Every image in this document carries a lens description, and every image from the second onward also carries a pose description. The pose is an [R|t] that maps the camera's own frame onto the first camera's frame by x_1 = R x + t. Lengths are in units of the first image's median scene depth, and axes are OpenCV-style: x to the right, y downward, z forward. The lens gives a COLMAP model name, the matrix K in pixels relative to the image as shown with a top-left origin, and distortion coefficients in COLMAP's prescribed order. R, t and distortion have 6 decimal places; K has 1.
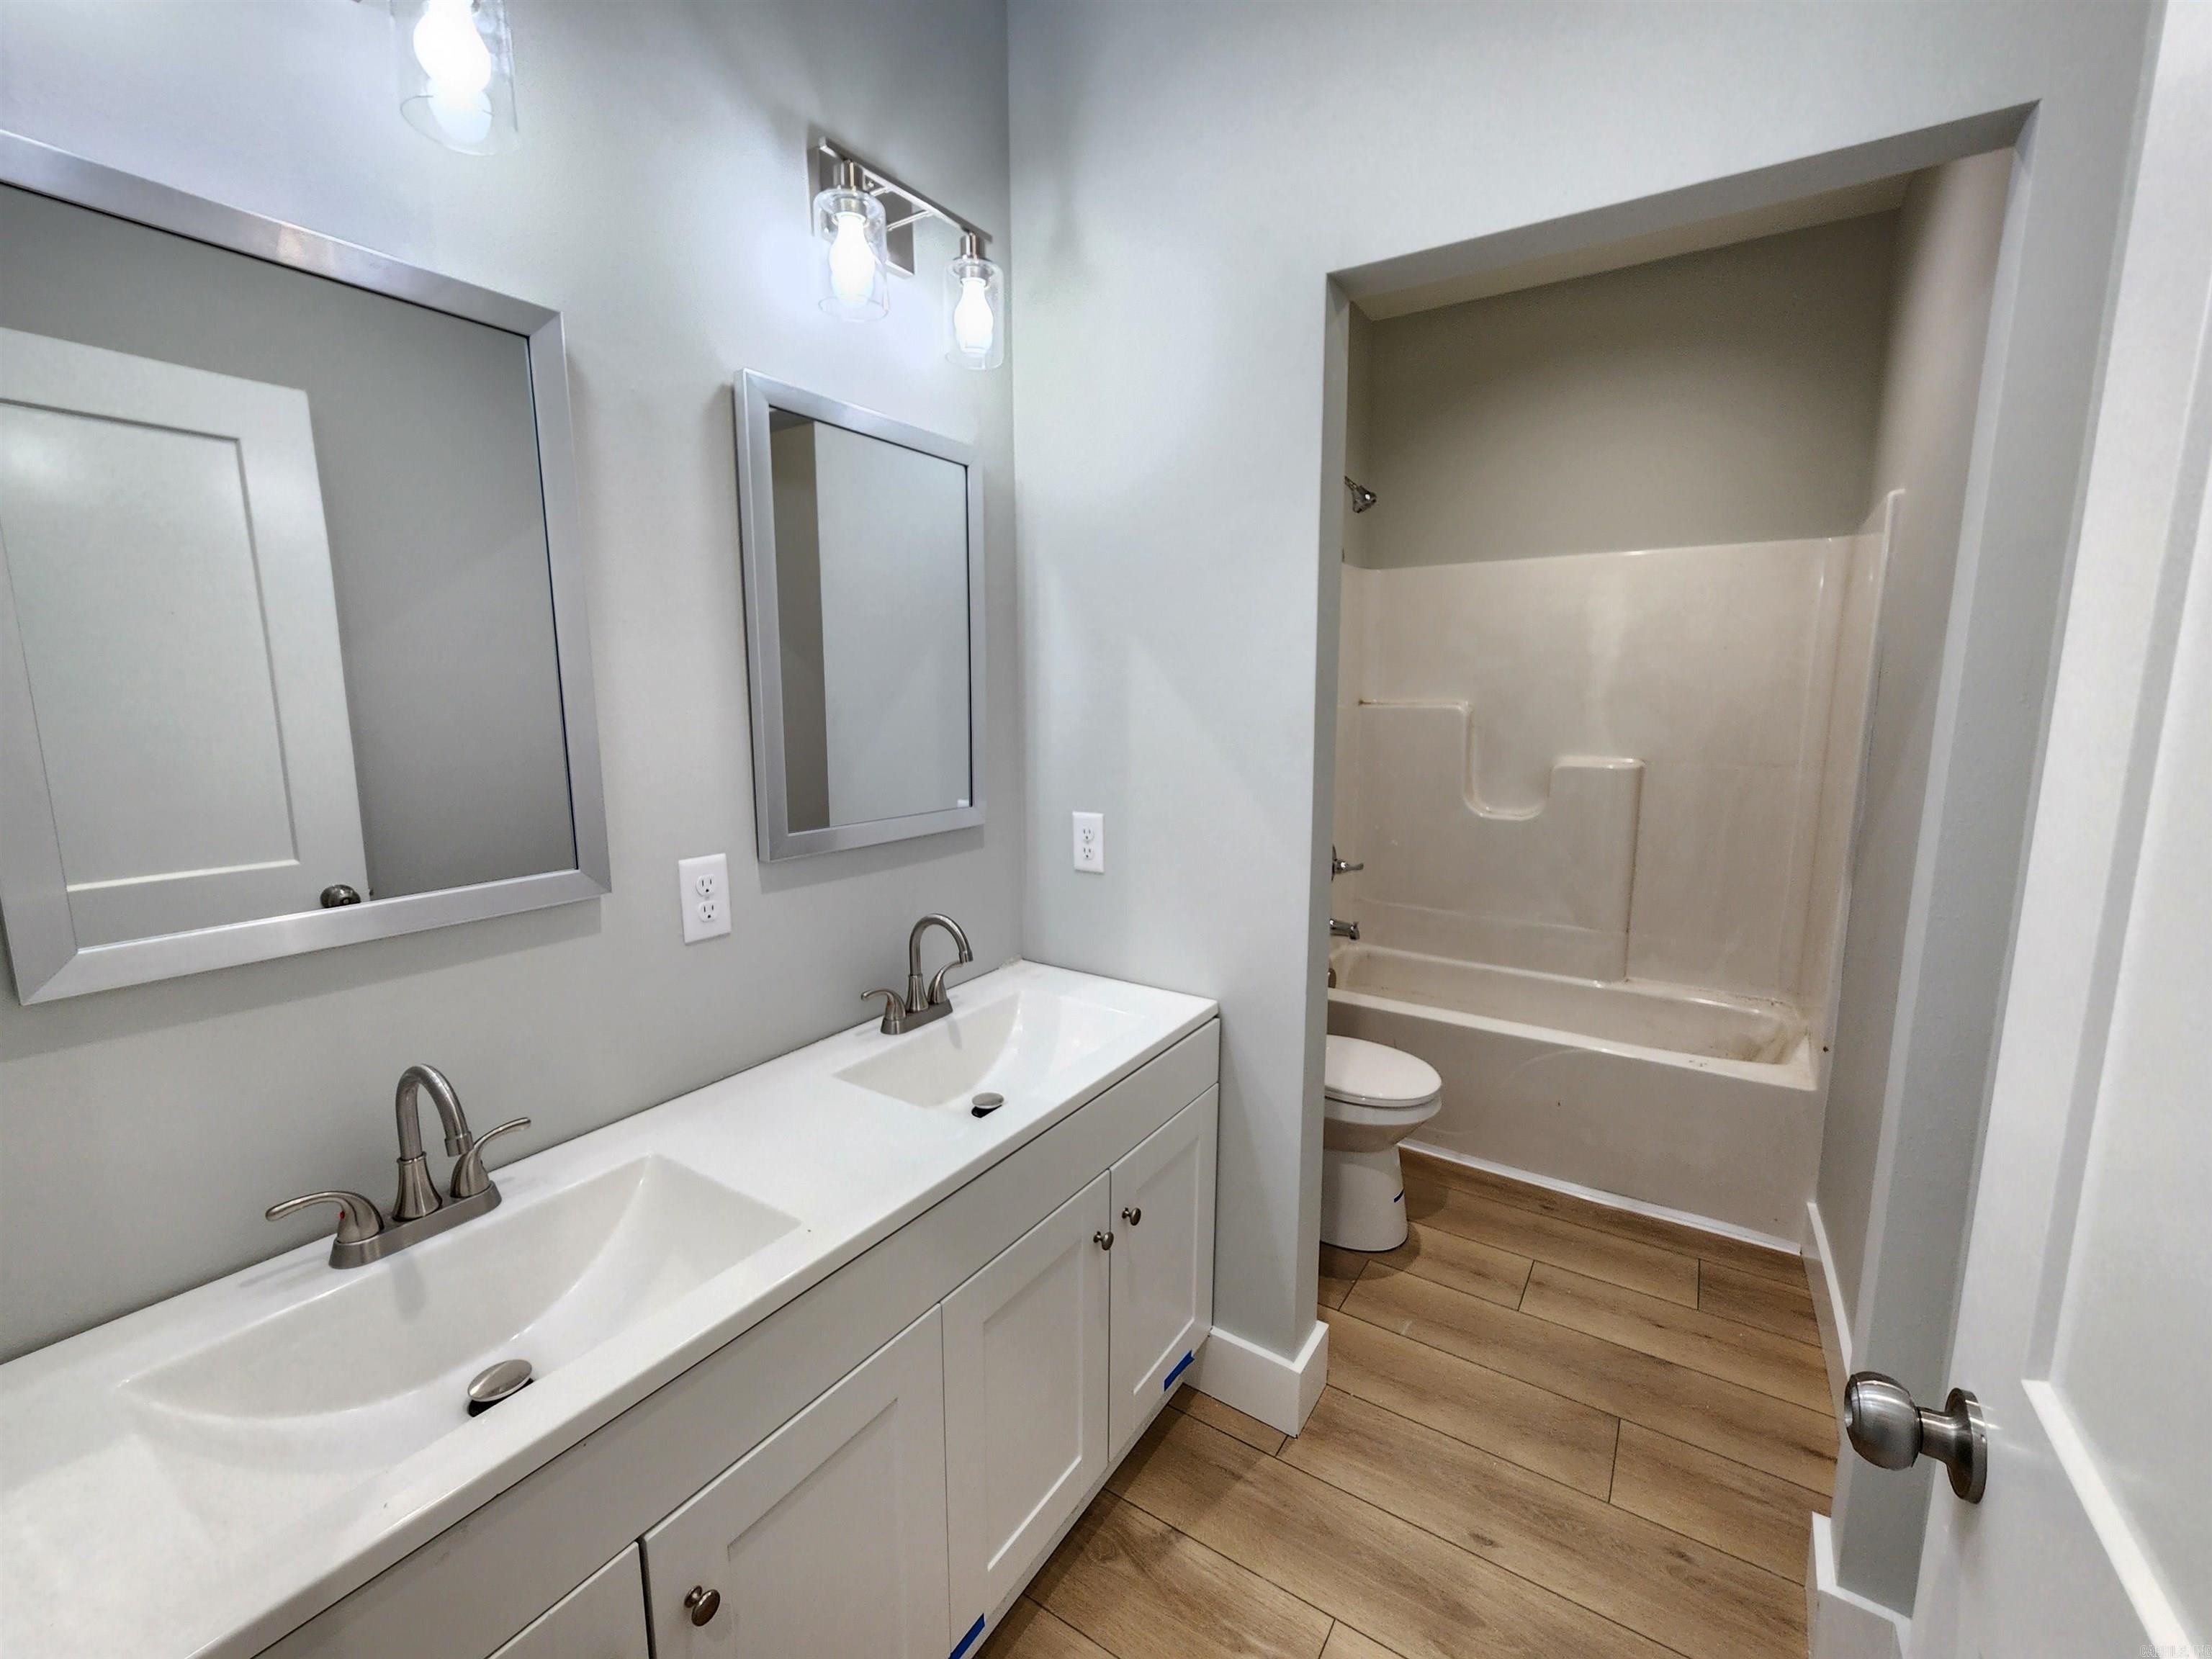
lens RADIAL K [[914.2, 0, 1106.0], [0, 914.2, 829.5], [0, 0, 1]] dist [0.001075, 0.001394]
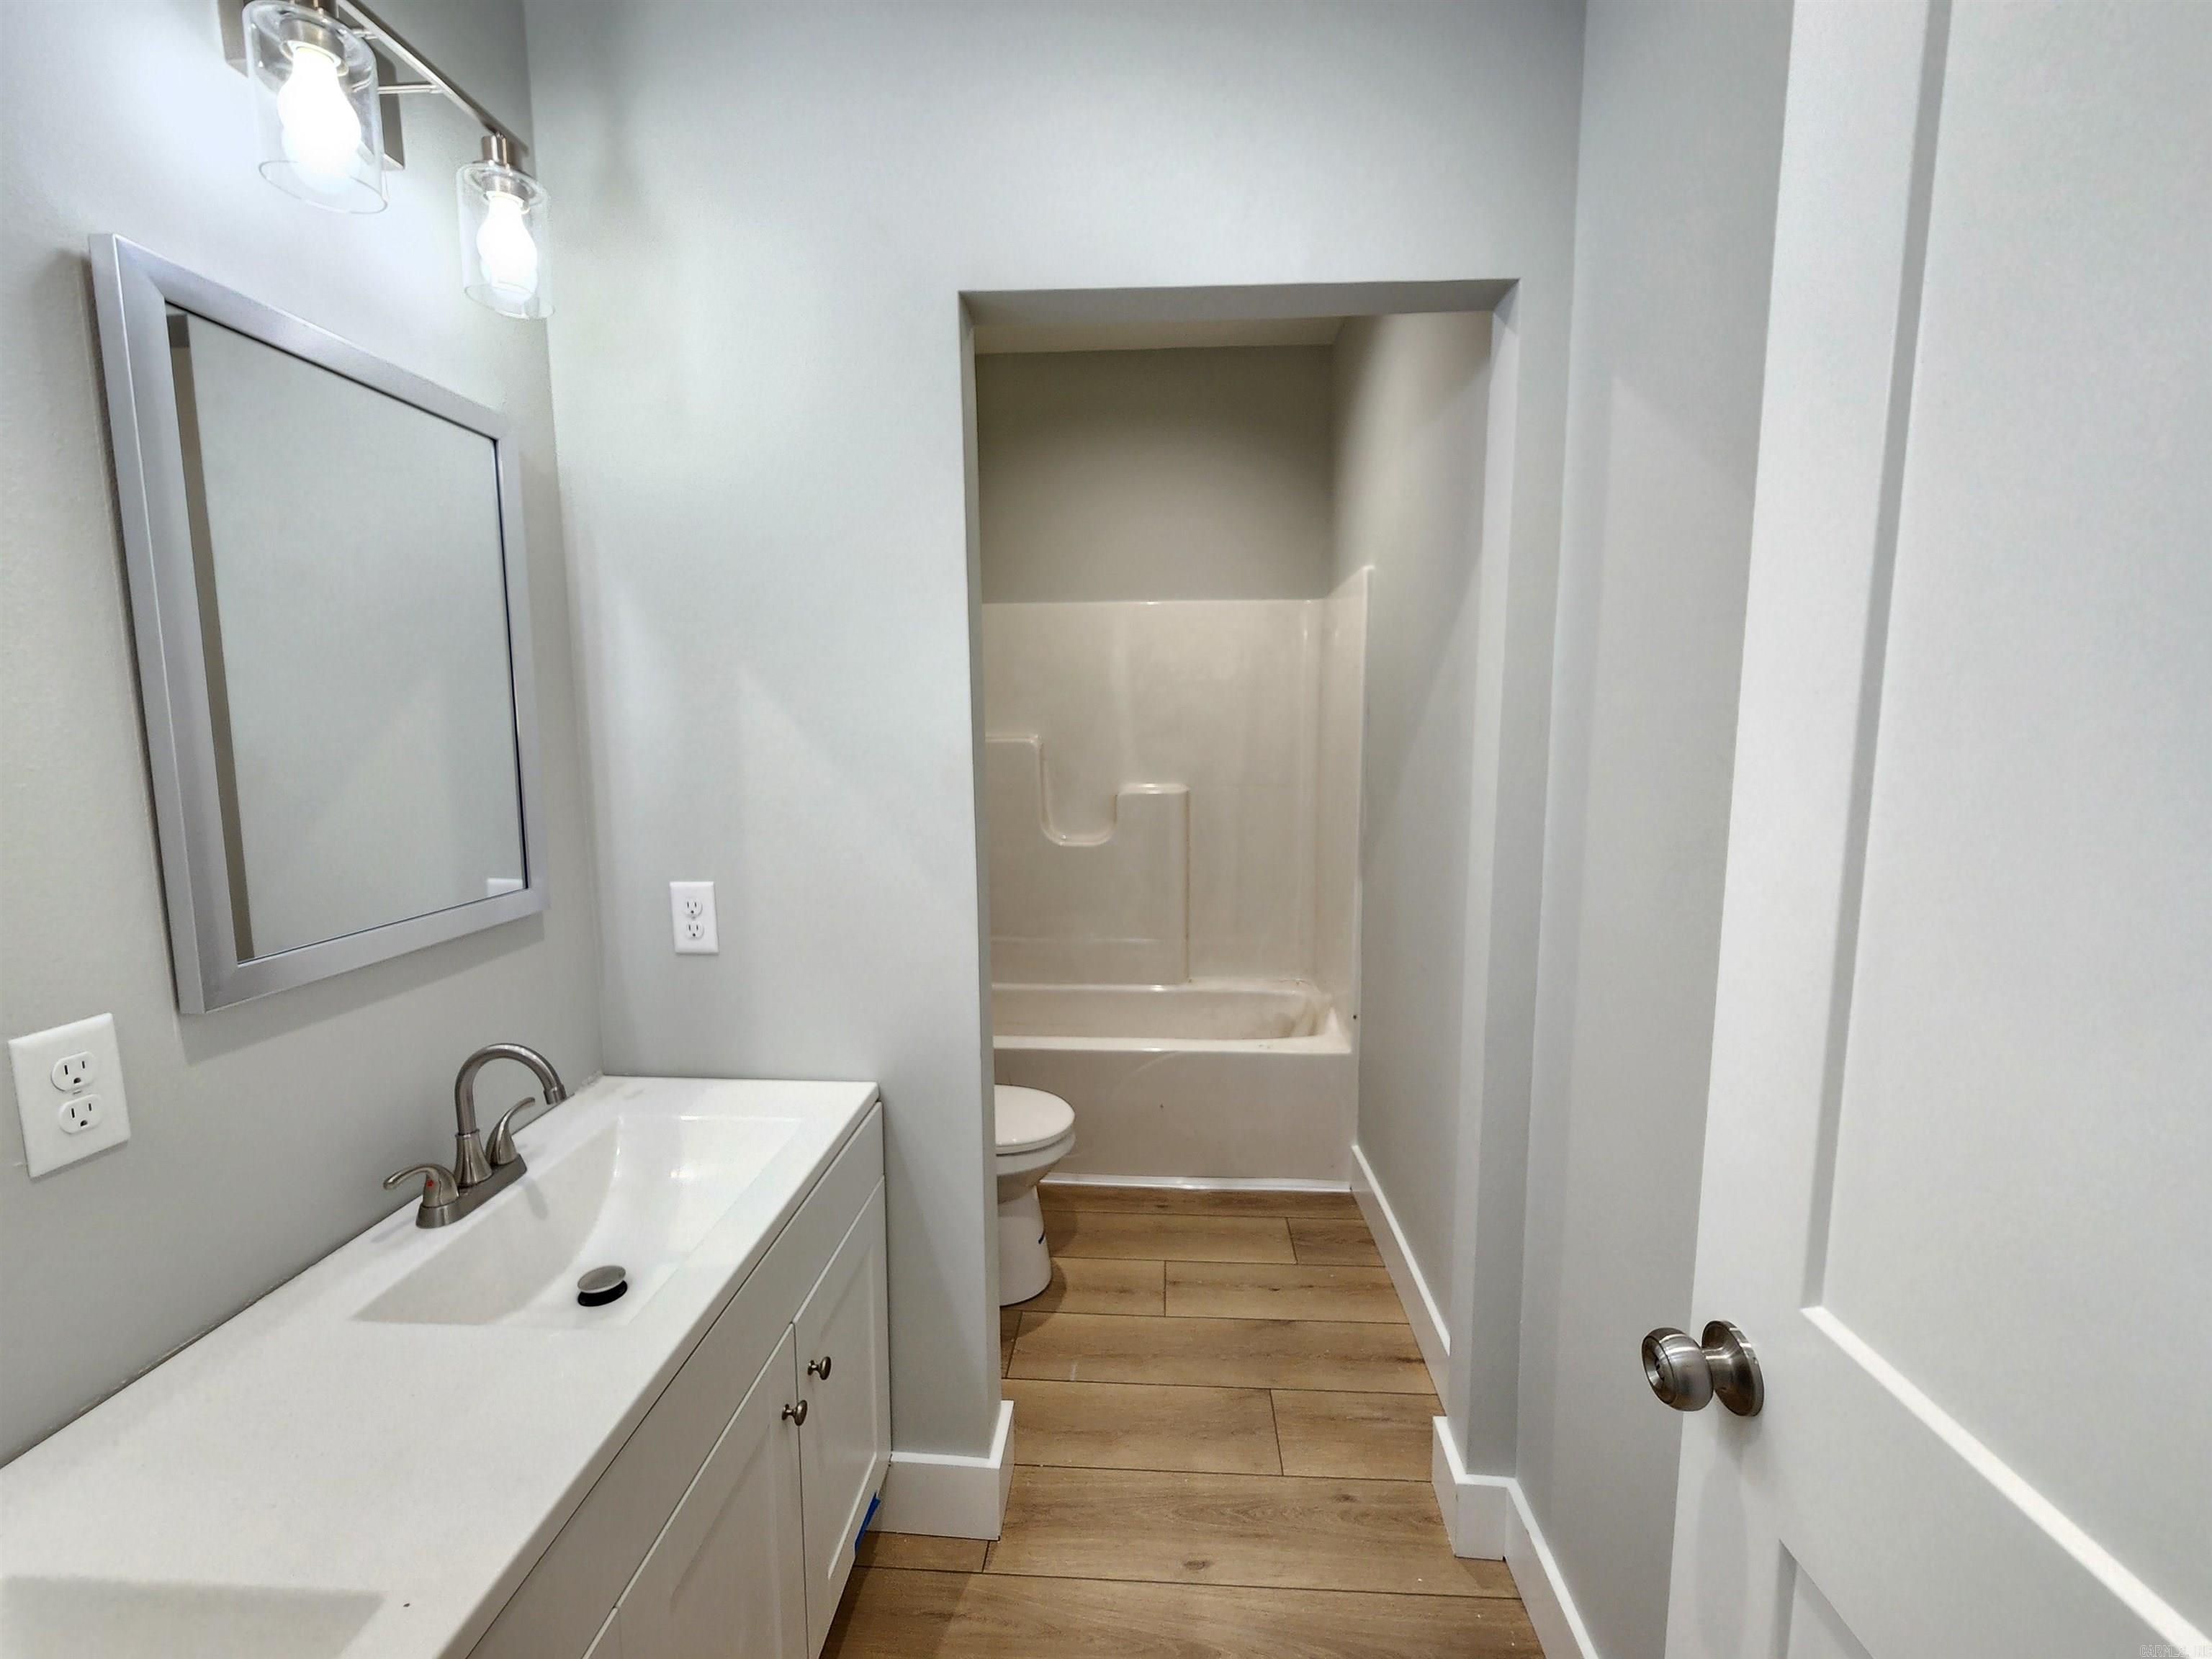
lens RADIAL K [[917.8, 0, 1106.0], [0, 917.8, 829.5], [0, 0, 1]] dist [0.001069, -0.000818]
pose [[0.868387, -0.065390, 0.491557, -0.105687], [0.081339, 0.996625, -0.011116, -0.027605], [-0.489171, 0.049636, 0.870774, 0.108583]]
